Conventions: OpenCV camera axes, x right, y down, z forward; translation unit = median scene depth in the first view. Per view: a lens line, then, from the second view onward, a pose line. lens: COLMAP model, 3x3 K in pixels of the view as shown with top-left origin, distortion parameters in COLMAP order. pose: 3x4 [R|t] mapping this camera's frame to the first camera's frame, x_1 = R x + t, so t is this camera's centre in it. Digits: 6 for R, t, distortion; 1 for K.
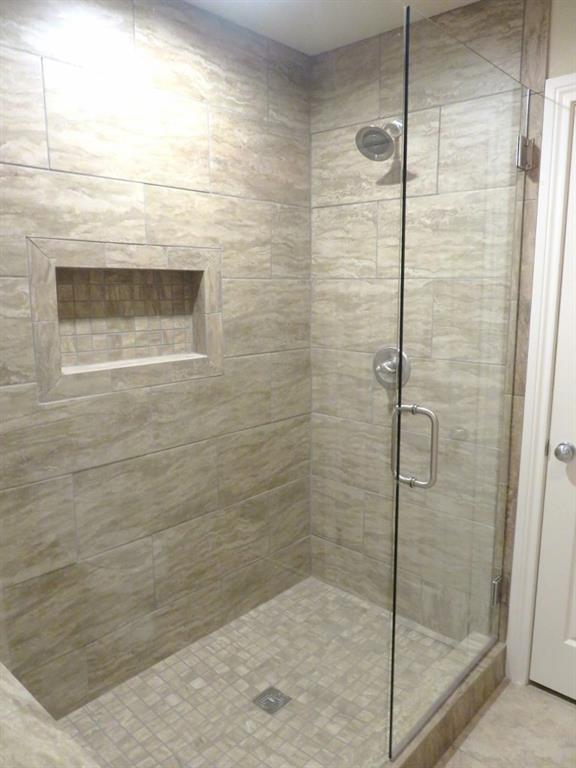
lens RADIAL K [[574.7, 0, 288.0], [0, 574.7, 384.0], [0, 0, 1]] dist [-0.013423, 0.004968]
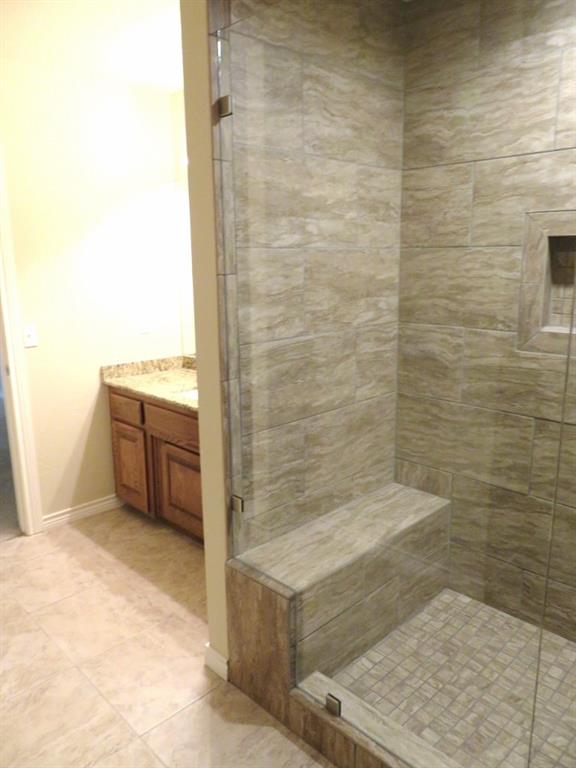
lens RADIAL K [[574.7, 0, 288.0], [0, 574.7, 384.0], [0, 0, 1]] dist [-0.013423, 0.004968]
pose [[-0.051167, 0.212477, -0.975826, 0.810331], [-0.159461, 0.962831, 0.218009, -0.086904], [0.985877, 0.166761, -0.015384, 0.557066]]
